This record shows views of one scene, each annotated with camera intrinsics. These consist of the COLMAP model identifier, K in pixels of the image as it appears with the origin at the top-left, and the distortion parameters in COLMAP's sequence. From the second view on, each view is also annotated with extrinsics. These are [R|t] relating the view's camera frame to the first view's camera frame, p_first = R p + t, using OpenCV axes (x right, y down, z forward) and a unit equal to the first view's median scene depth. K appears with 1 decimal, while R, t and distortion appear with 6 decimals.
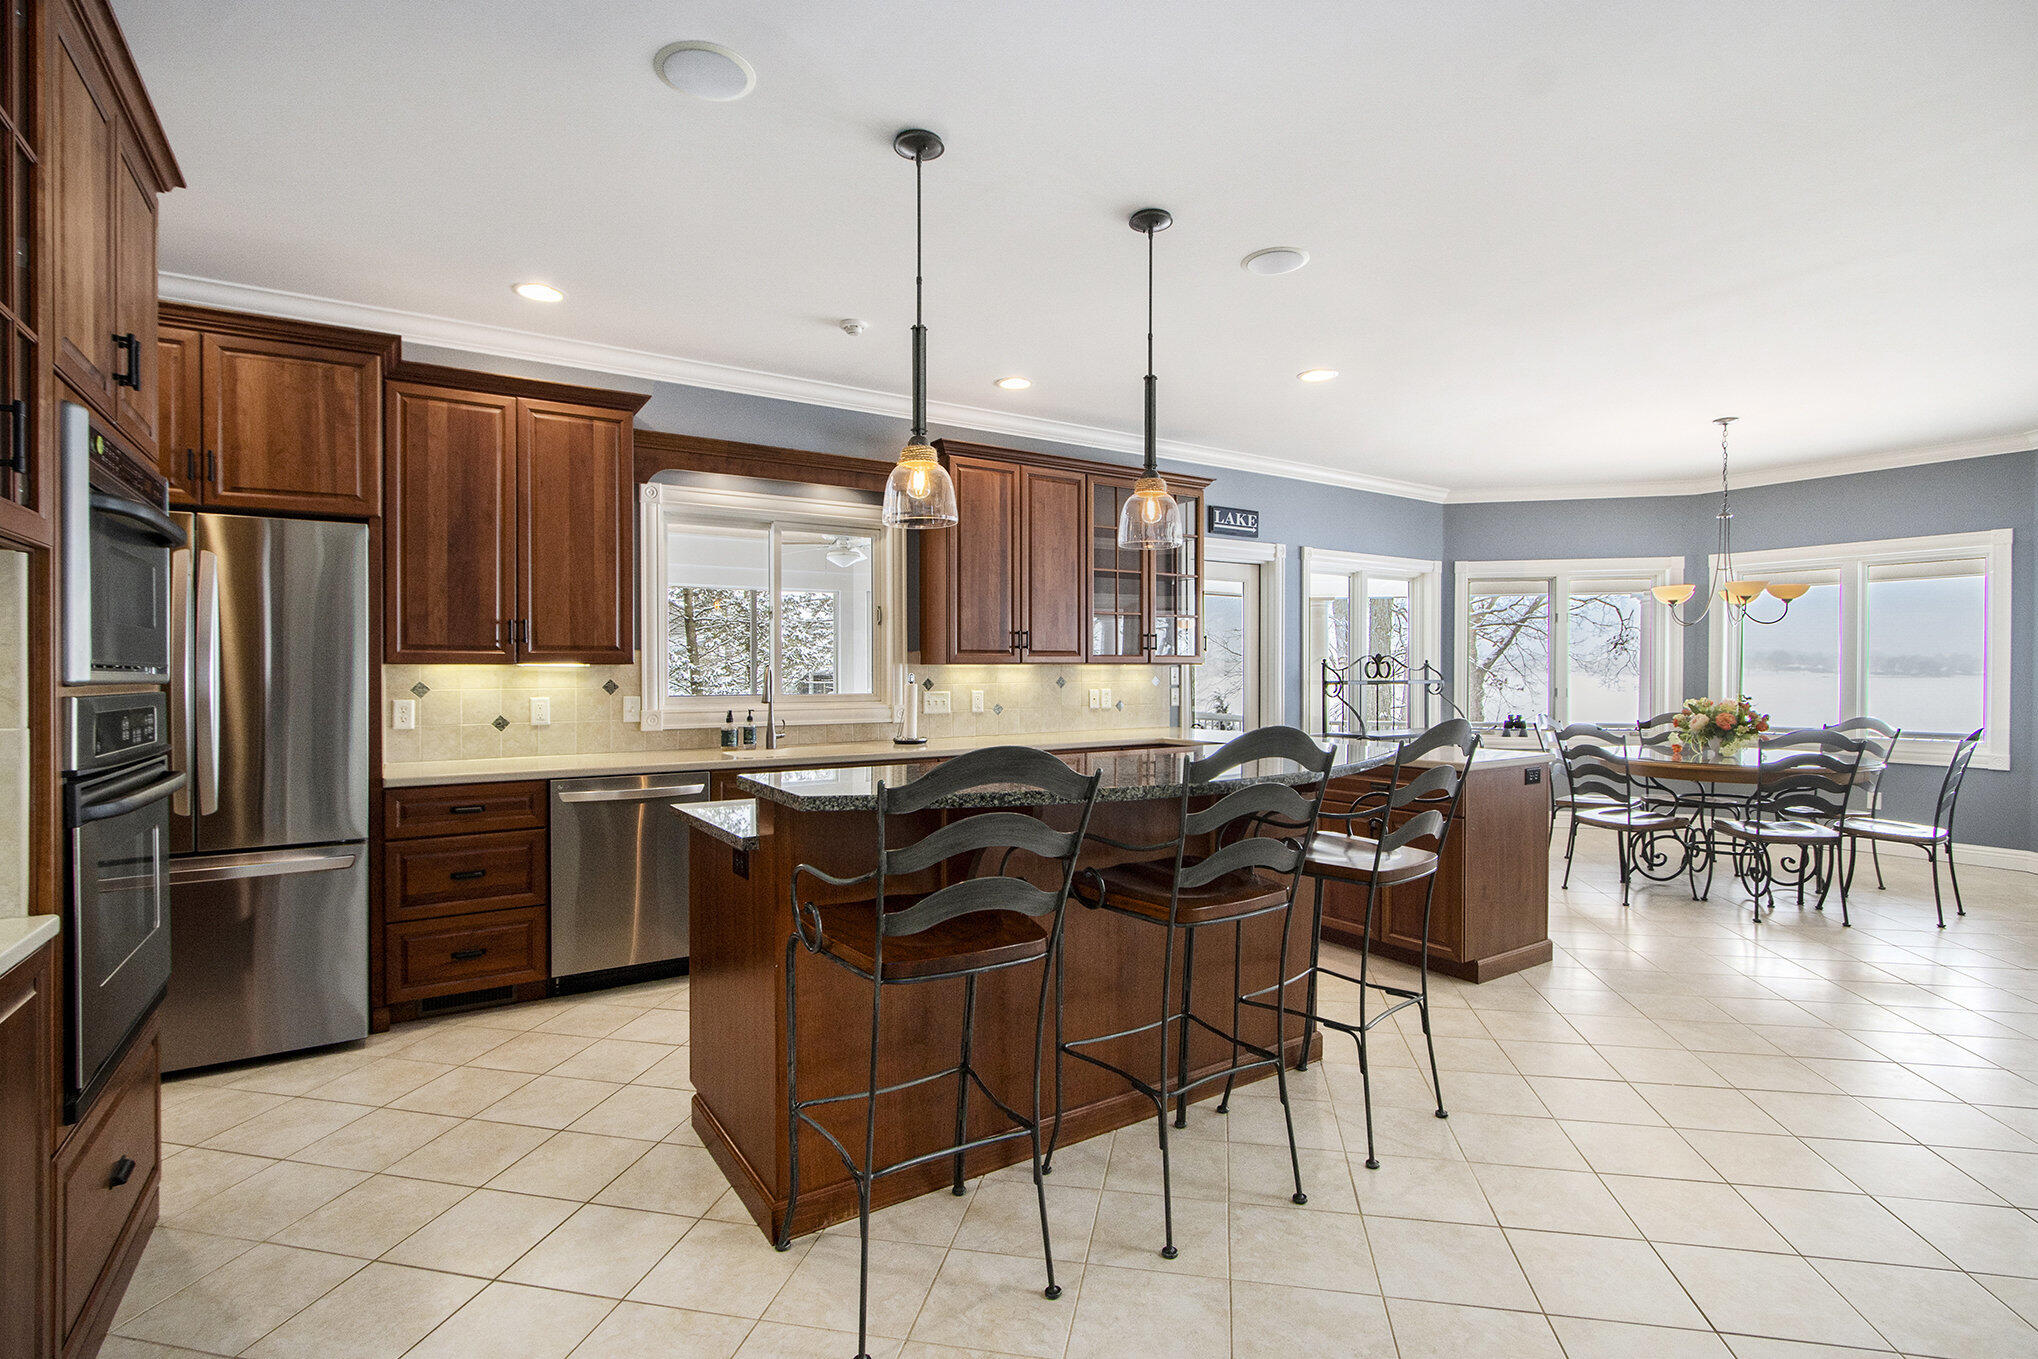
lens RADIAL K [[960.9, 0, 1015.9], [0, 960.9, 676.2], [0, 0, 1]] dist [-0.023618, 0.004007]
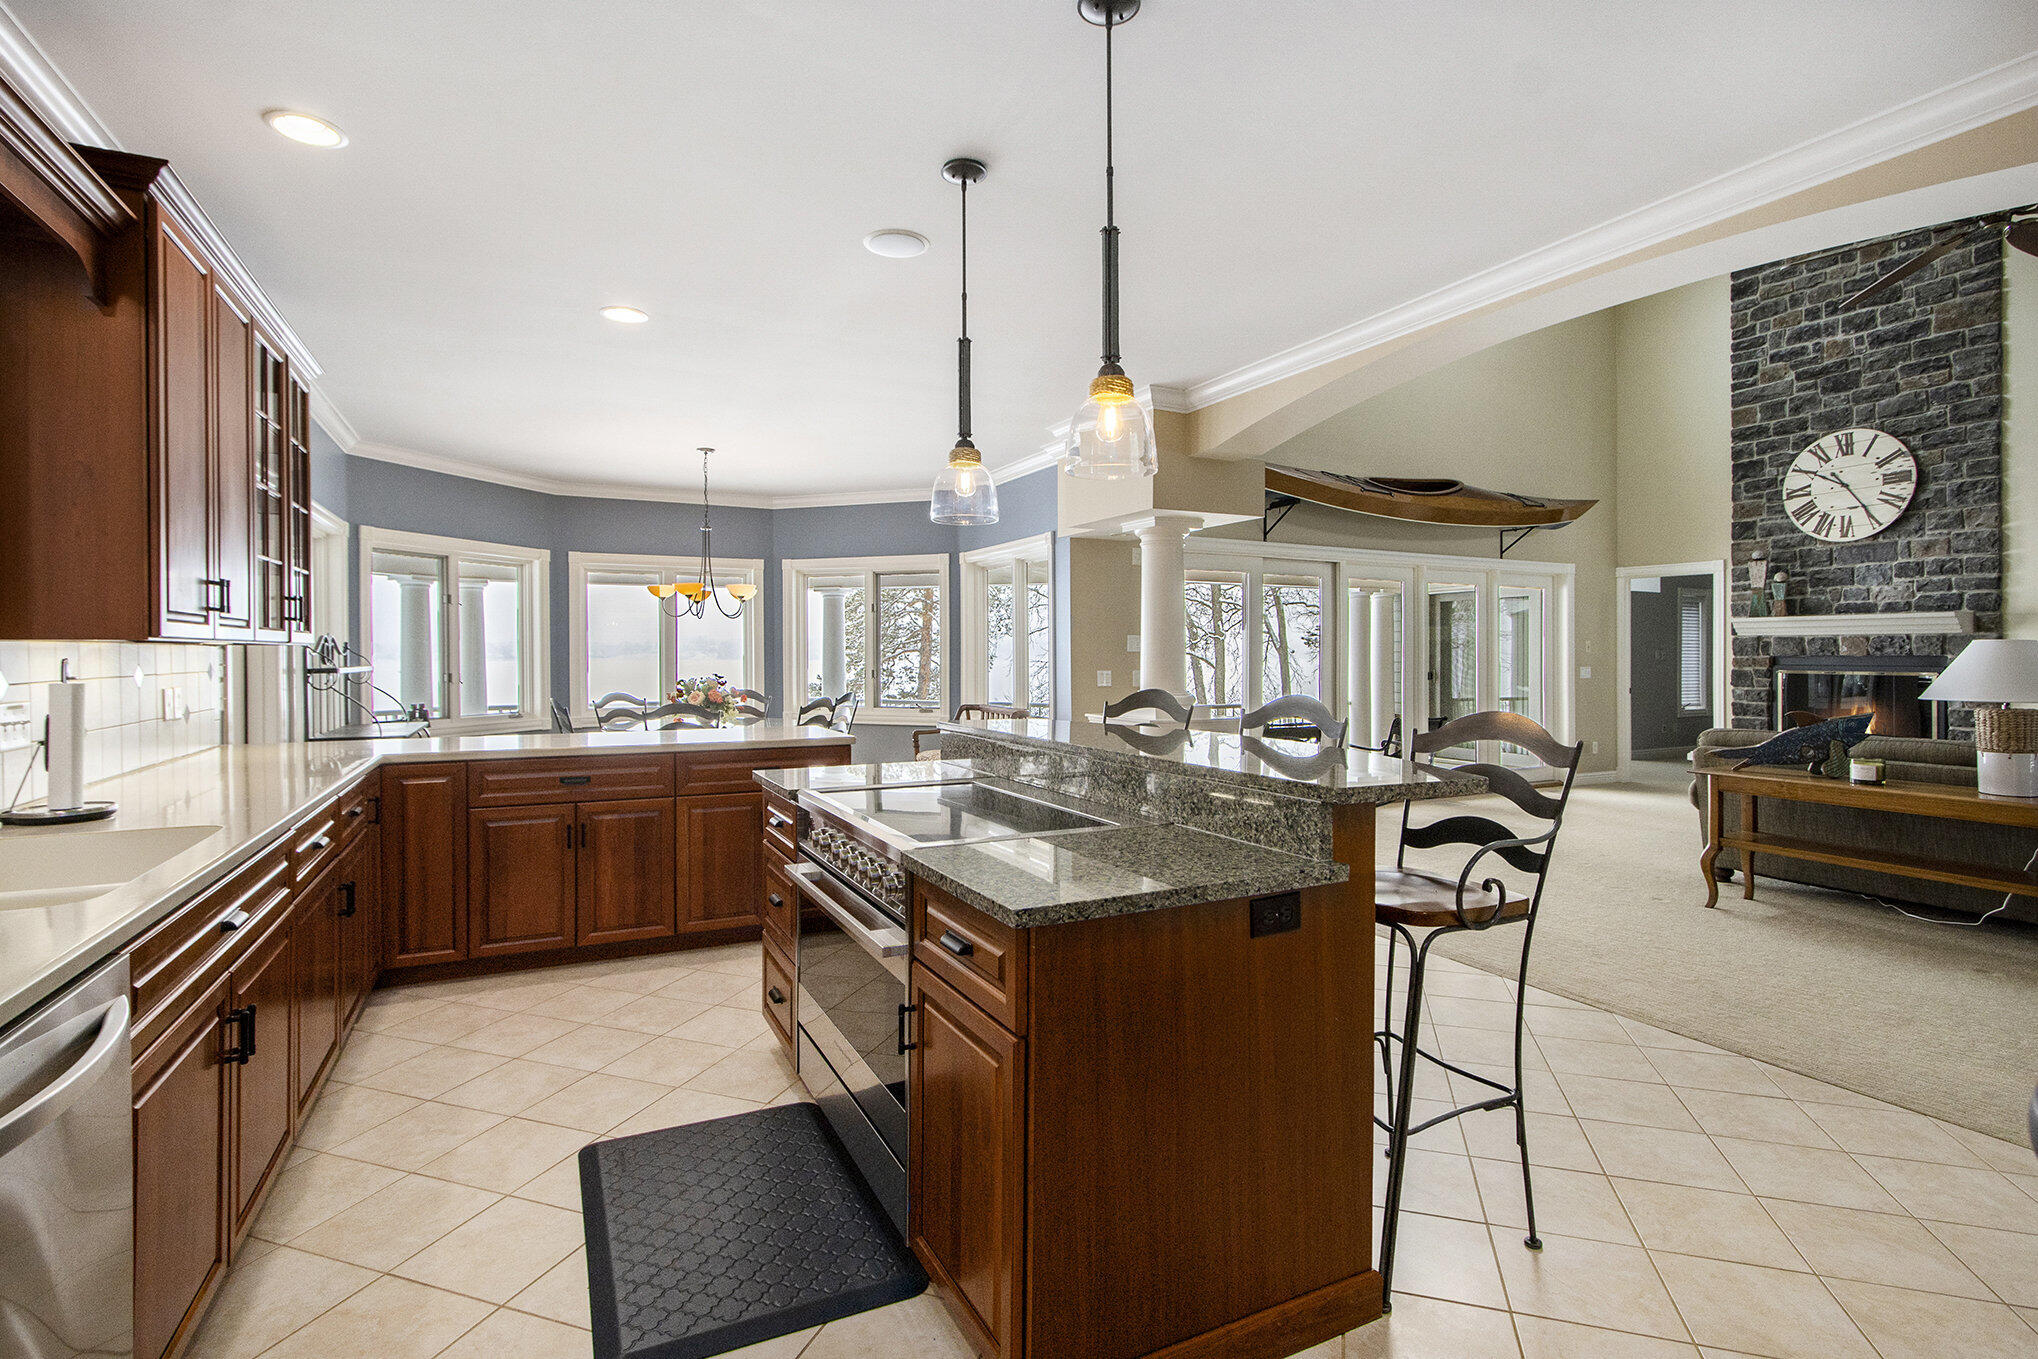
lens RADIAL K [[960.9, 0, 1012.0], [0, 960.9, 671.6], [0, 0, 1]] dist [-0.023618, 0.004007]
pose [[0.121064, -0.017525, 0.992490, -0.479641], [0.004885, 0.999843, 0.017059, -0.002763], [-0.992633, 0.002783, 0.121130, 0.516944]]
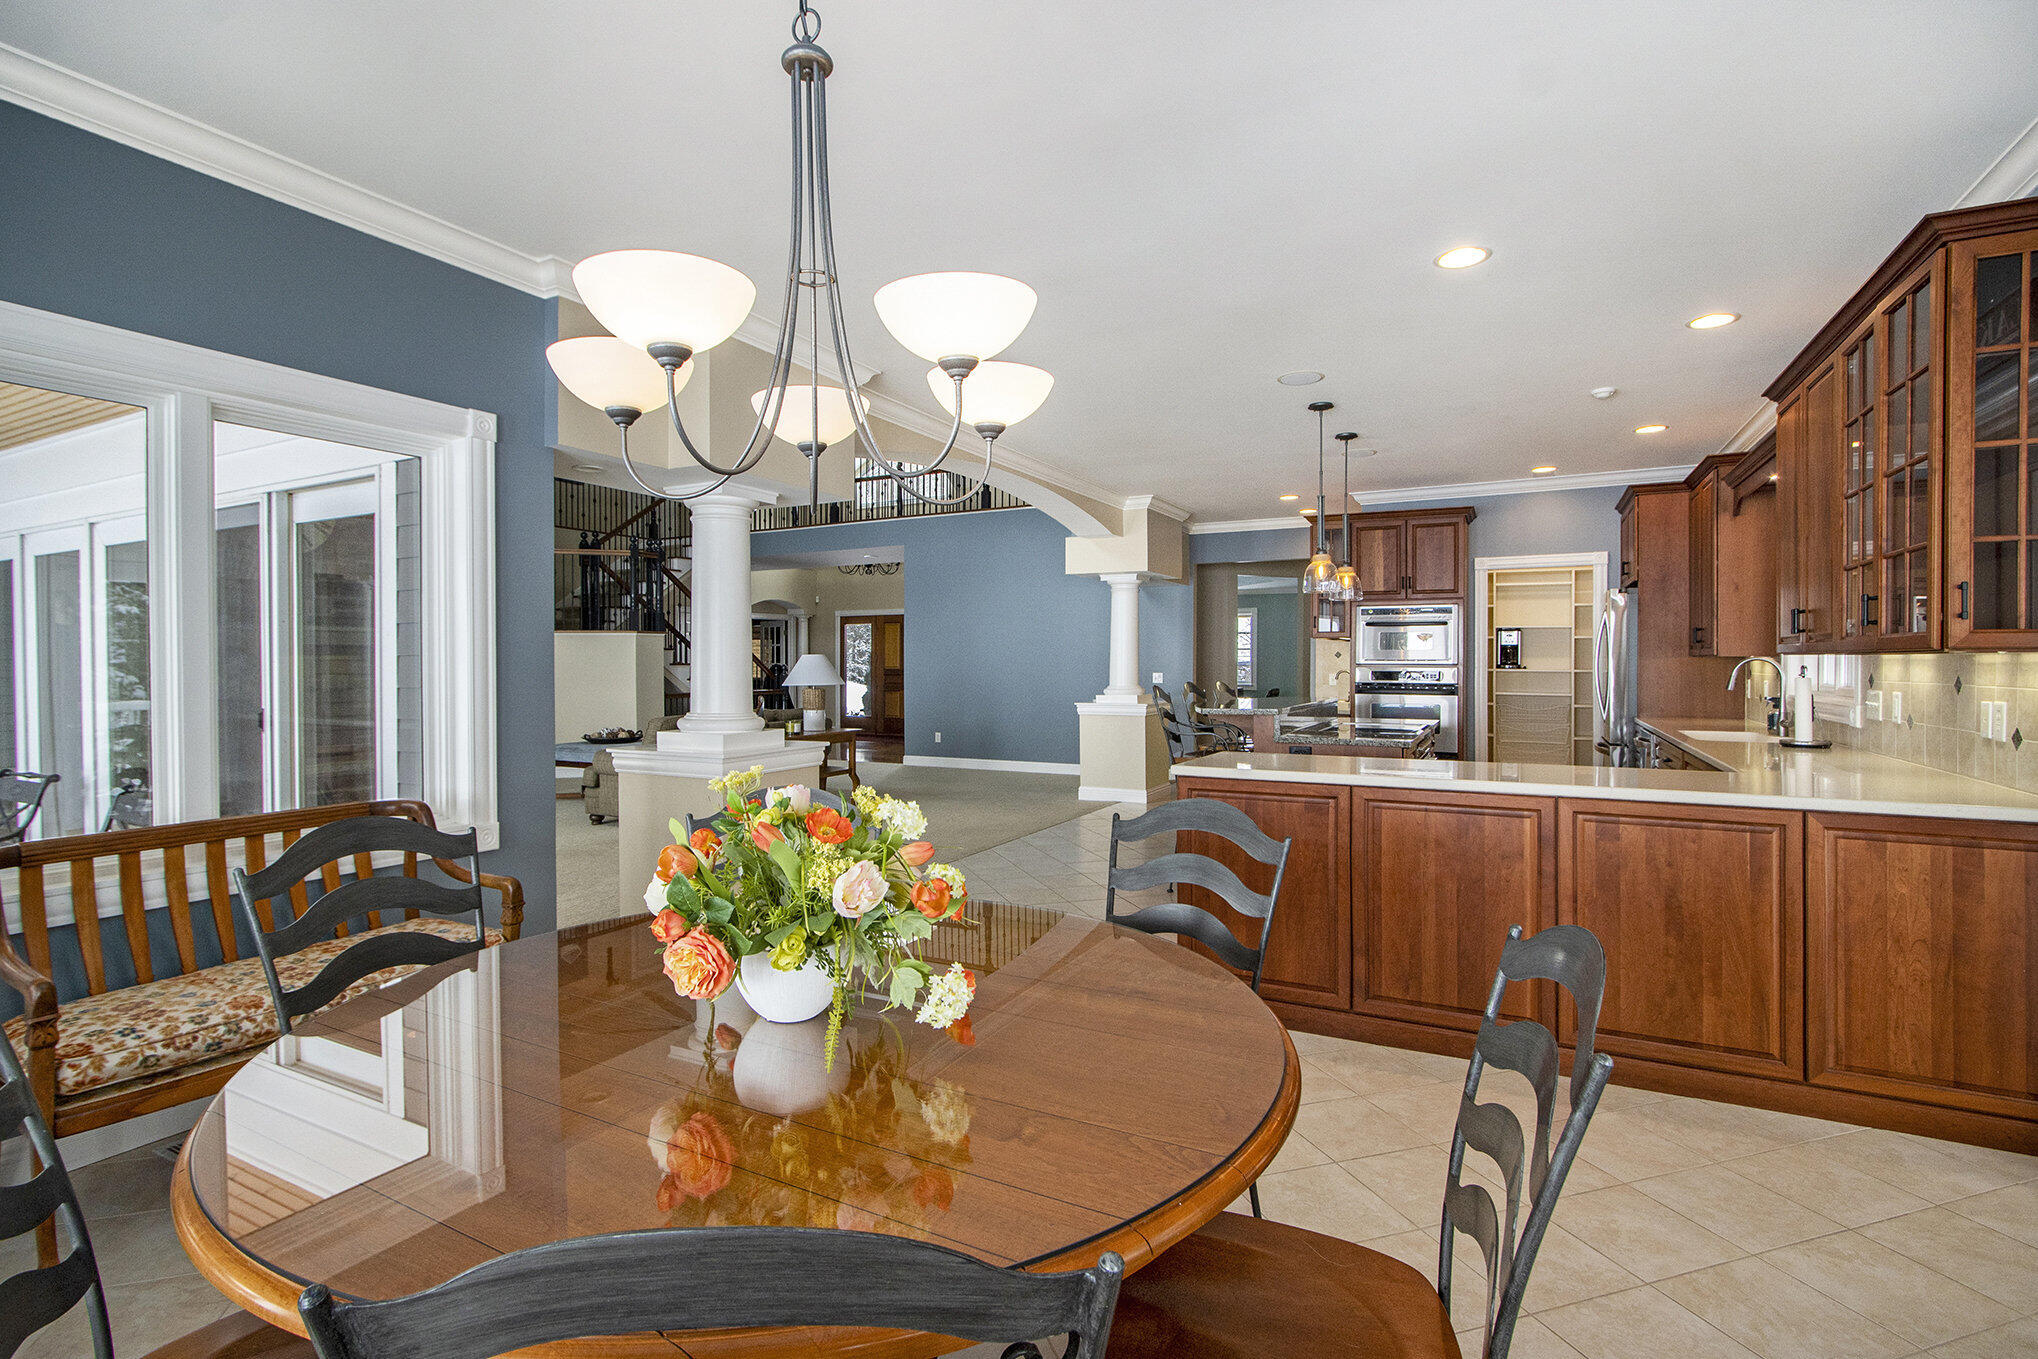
lens RADIAL K [[960.9, 0, 1015.6], [0, 960.9, 677.0], [0, 0, 1]] dist [-0.023618, 0.004007]
pose [[-0.872723, 0.013375, -0.488033, 0.910809], [0.001106, 0.999676, 0.025420, -0.015054], [0.488215, 0.021645, -0.872455, 1.386330]]
